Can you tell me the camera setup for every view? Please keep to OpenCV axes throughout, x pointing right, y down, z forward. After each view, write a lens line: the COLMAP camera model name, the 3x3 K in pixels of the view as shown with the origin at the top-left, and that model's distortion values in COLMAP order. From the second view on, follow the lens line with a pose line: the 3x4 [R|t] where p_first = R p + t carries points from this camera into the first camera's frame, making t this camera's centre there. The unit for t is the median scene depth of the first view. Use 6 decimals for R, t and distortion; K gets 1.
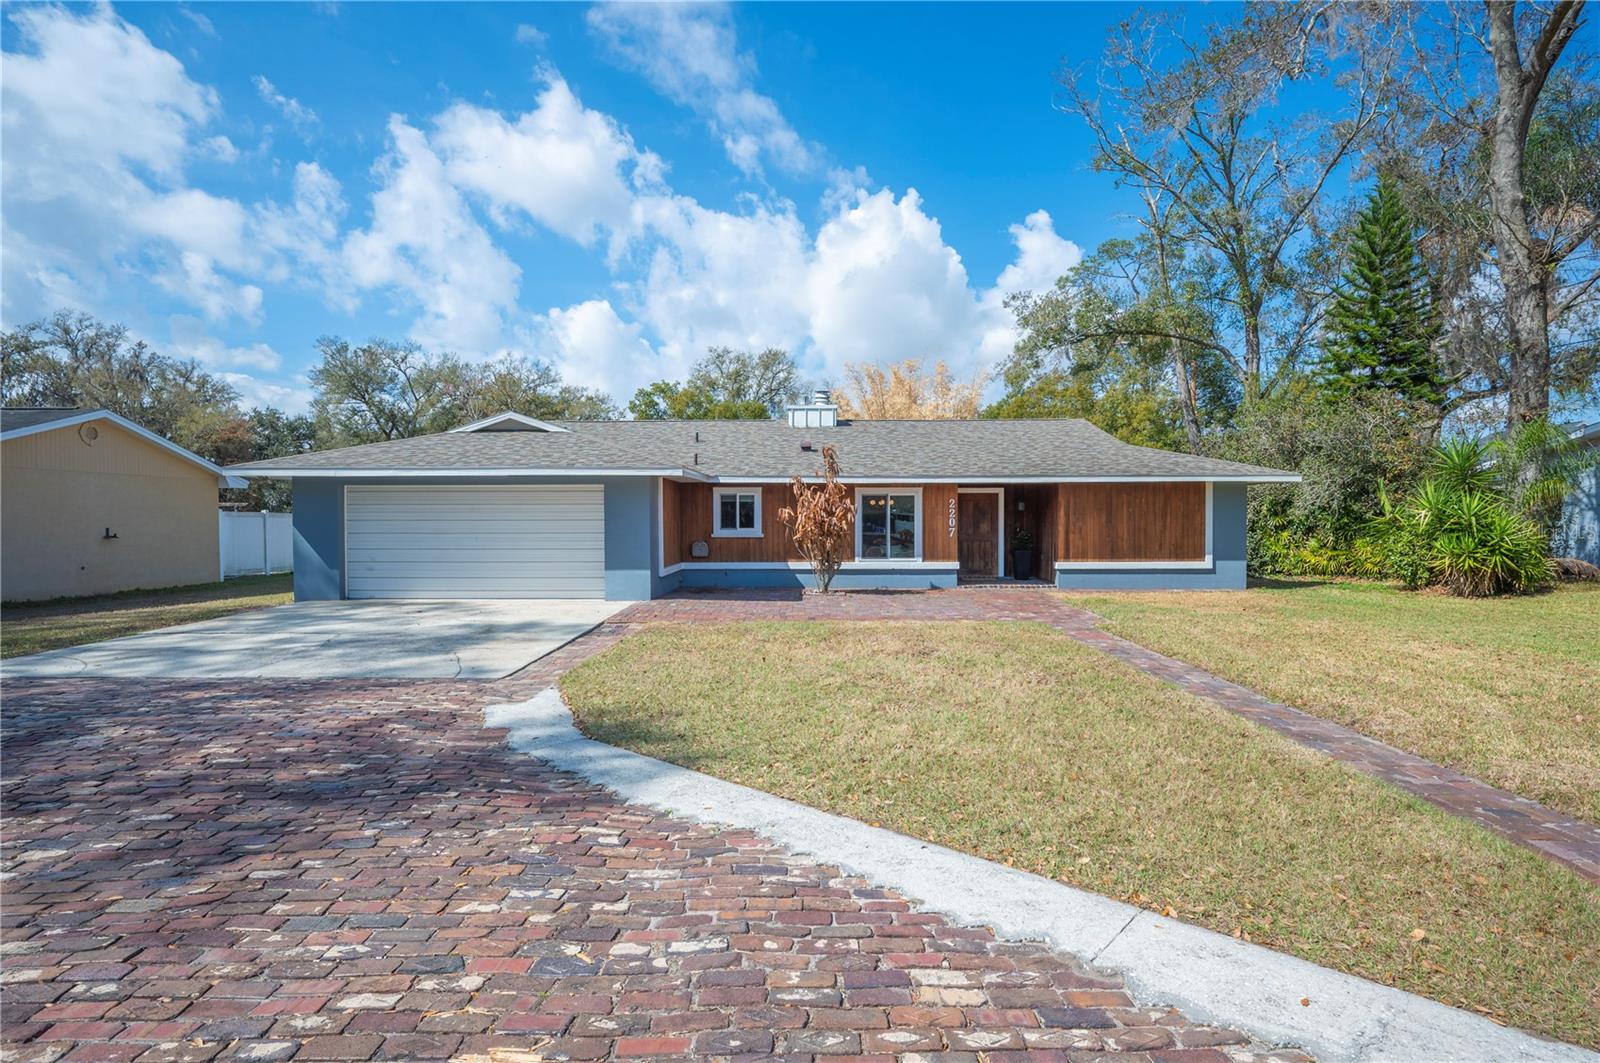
lens RADIAL K [[758.4, 0, 800.0], [0, 758.4, 531.5], [0, 0, 1]] dist [-0.003549, -0.000396]
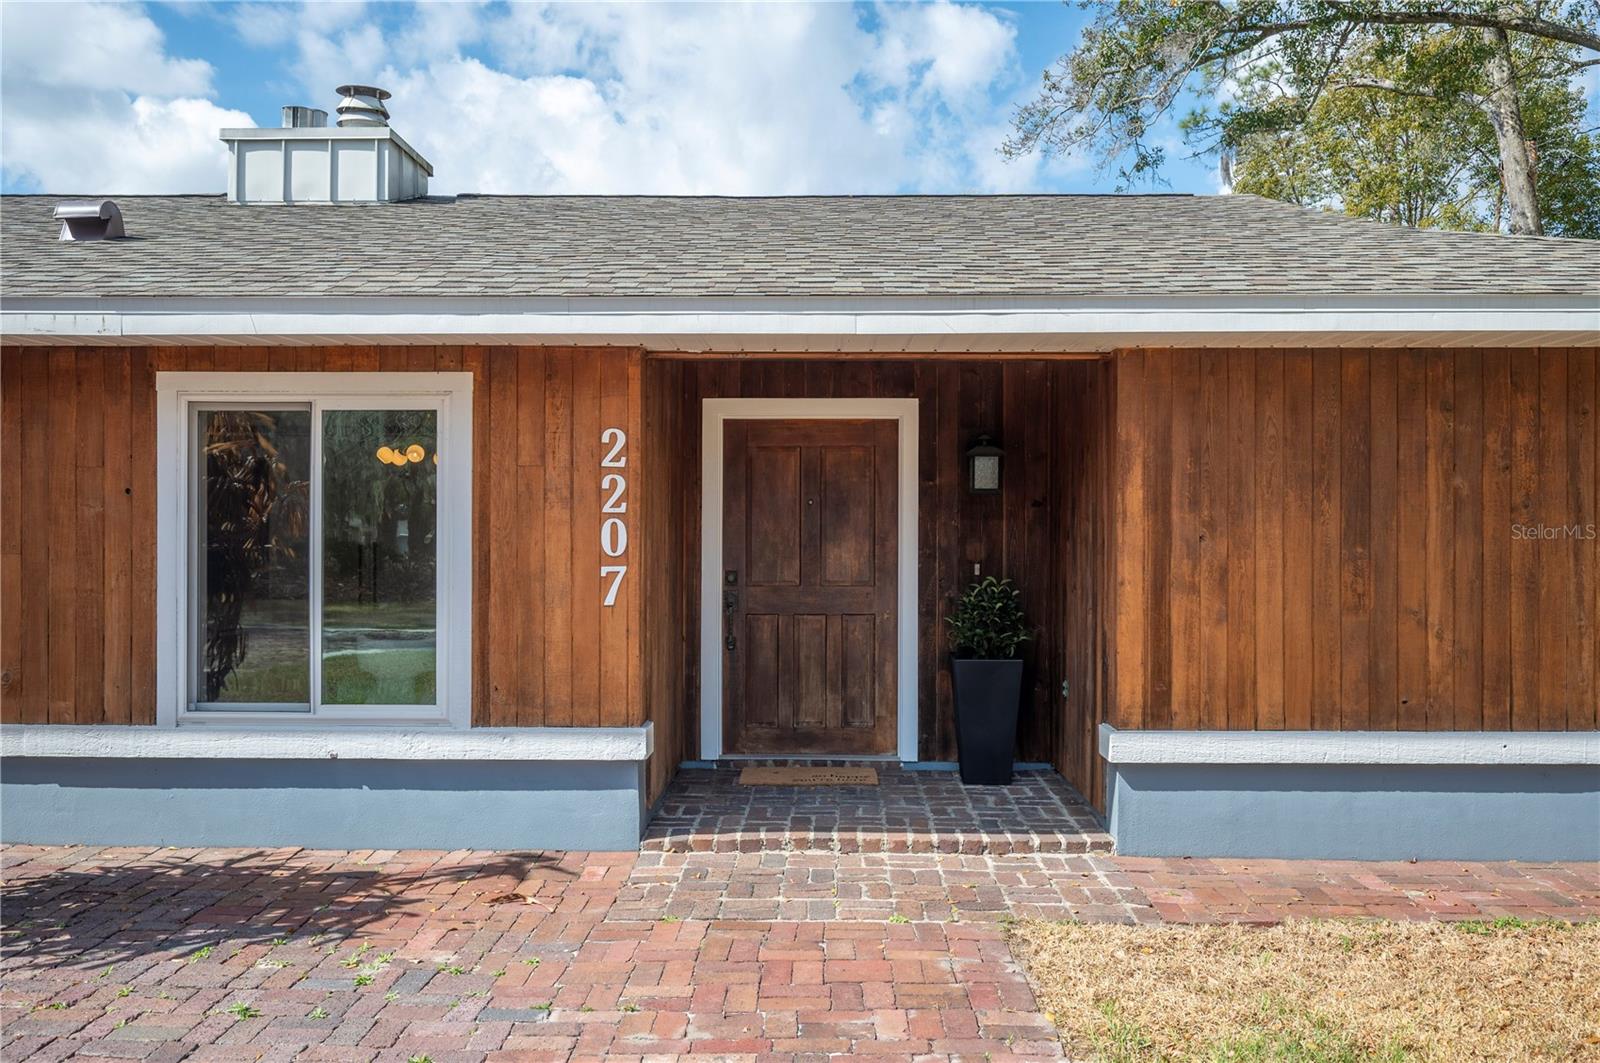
lens RADIAL K [[1266.1, 0, 800.0], [0, 1266.1, 531.5], [0, 0, 1]] dist [-0.004425, 0.001317]
pose [[0.999987, 0.004147, 0.003090, 0.240353], [-0.004098, 0.999867, -0.015792, -0.008267], [-0.003155, 0.015779, 0.999871, 0.619864]]
